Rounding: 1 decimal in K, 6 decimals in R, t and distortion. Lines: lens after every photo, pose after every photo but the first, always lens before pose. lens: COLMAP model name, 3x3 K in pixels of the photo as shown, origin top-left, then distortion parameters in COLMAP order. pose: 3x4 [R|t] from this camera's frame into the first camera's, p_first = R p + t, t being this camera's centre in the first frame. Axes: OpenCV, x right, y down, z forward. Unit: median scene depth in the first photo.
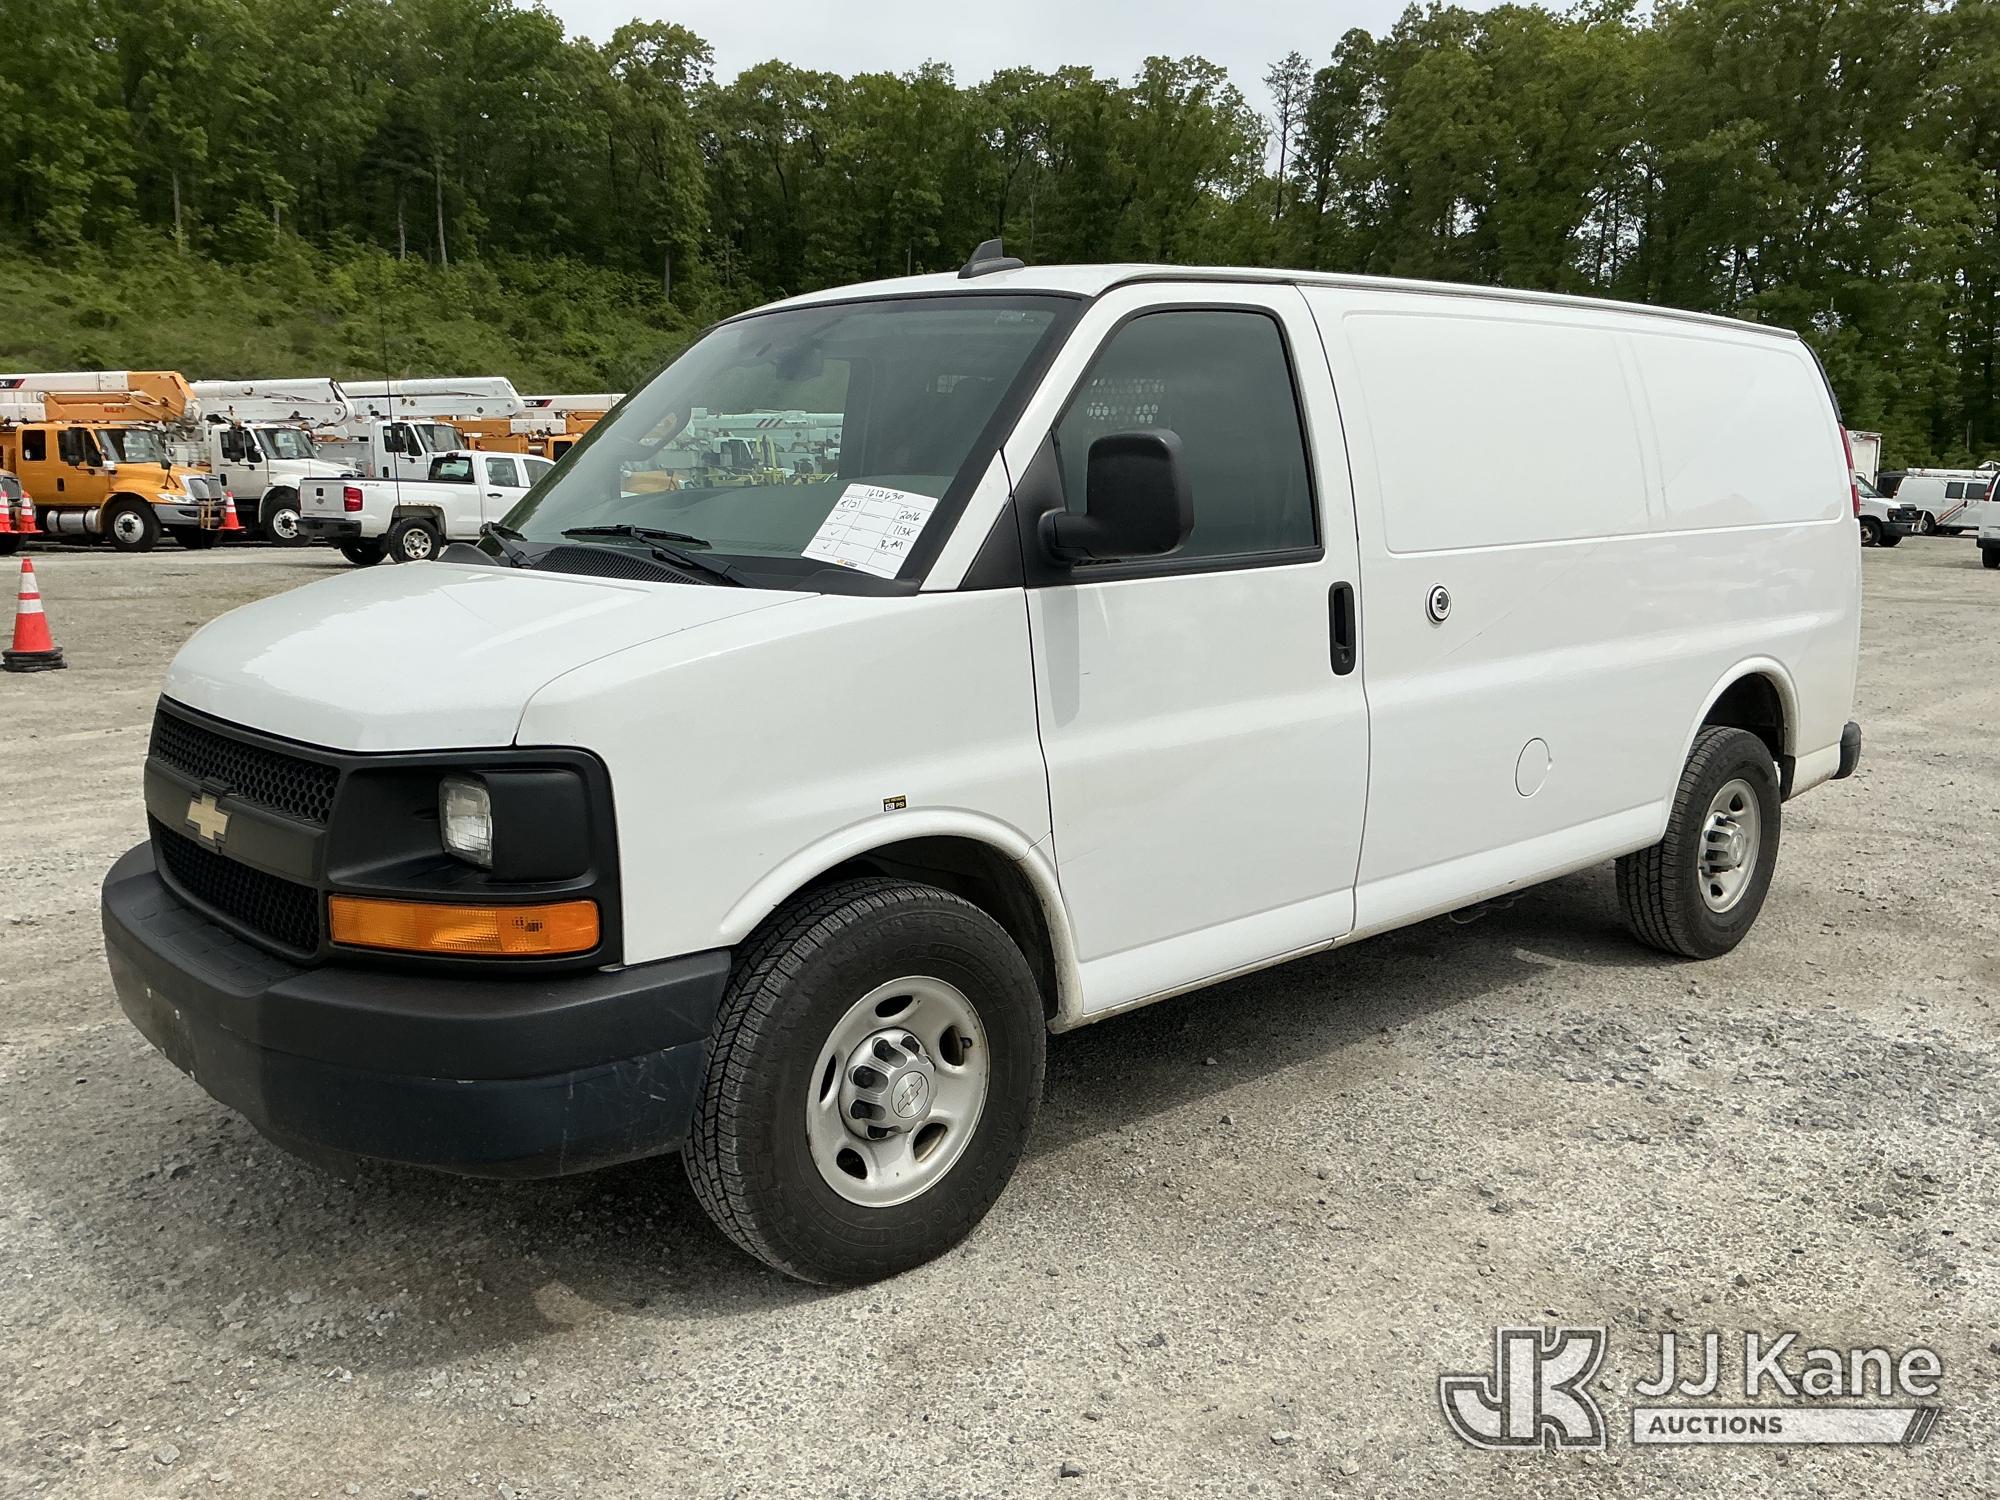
lens RADIAL K [[1706.2, 0, 1000.0], [0, 1706.2, 750.0], [0, 0, 1]] dist [0.080506, 0.006409]
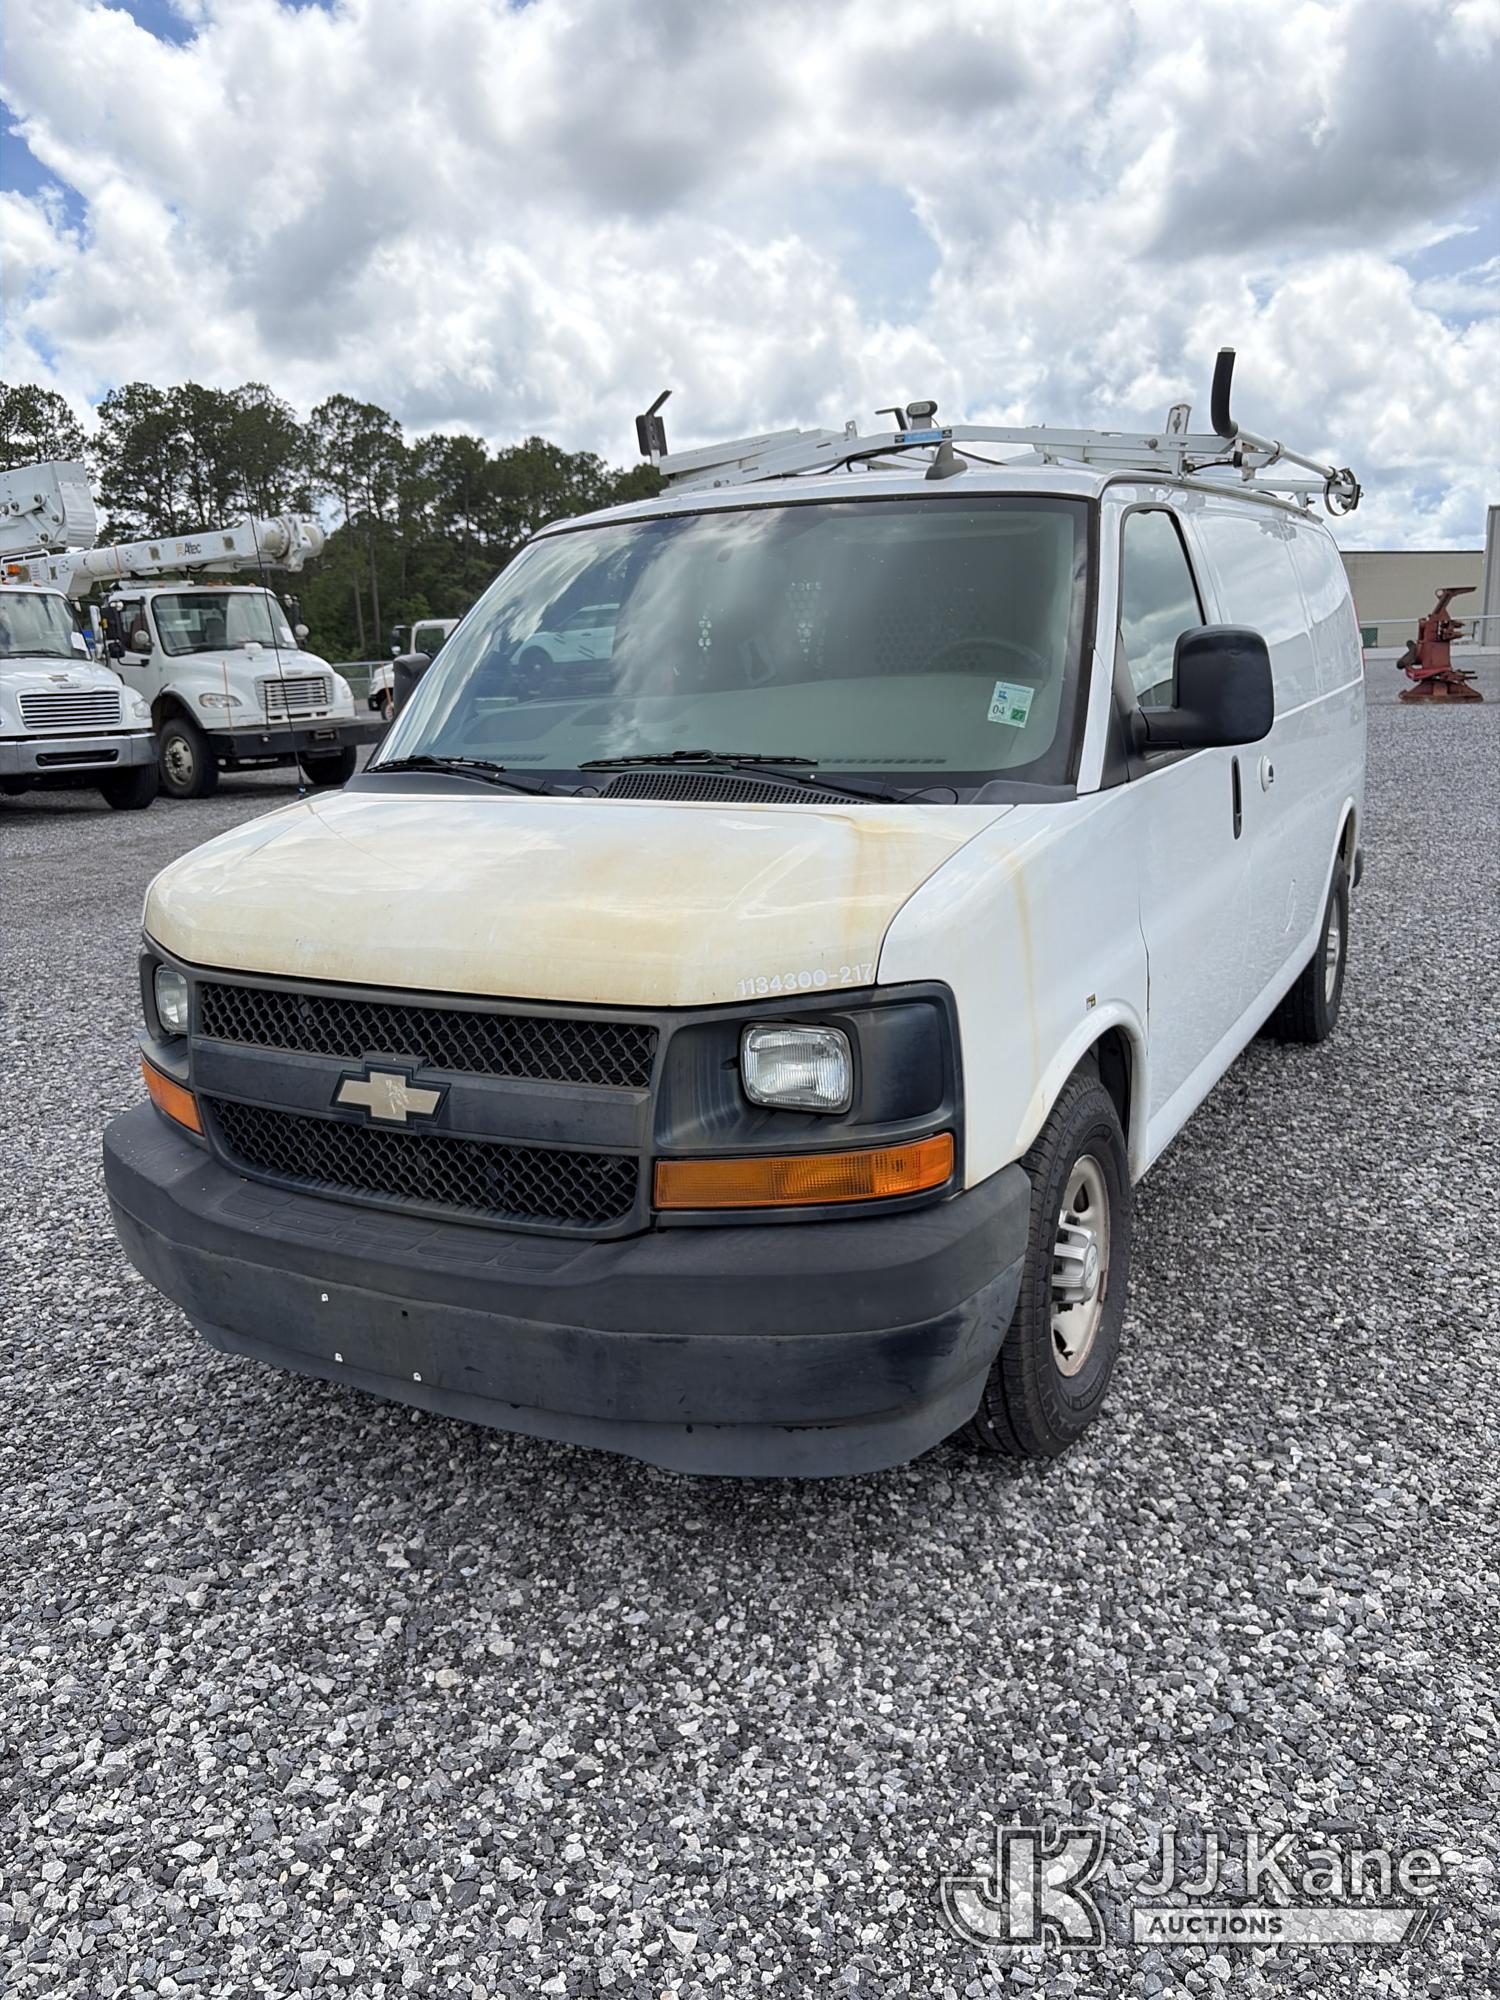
lens RADIAL K [[1658.8, 0, 750.0], [0, 1658.8, 1000.0], [0, 0, 1]] dist [-0.003831, -0.003741]
pose [[0.944064, -0.107607, 0.311711, -0.605299], [0.089479, 0.993388, 0.071931, -0.064660], [-0.317391, -0.040016, 0.947450, 0.119016]]
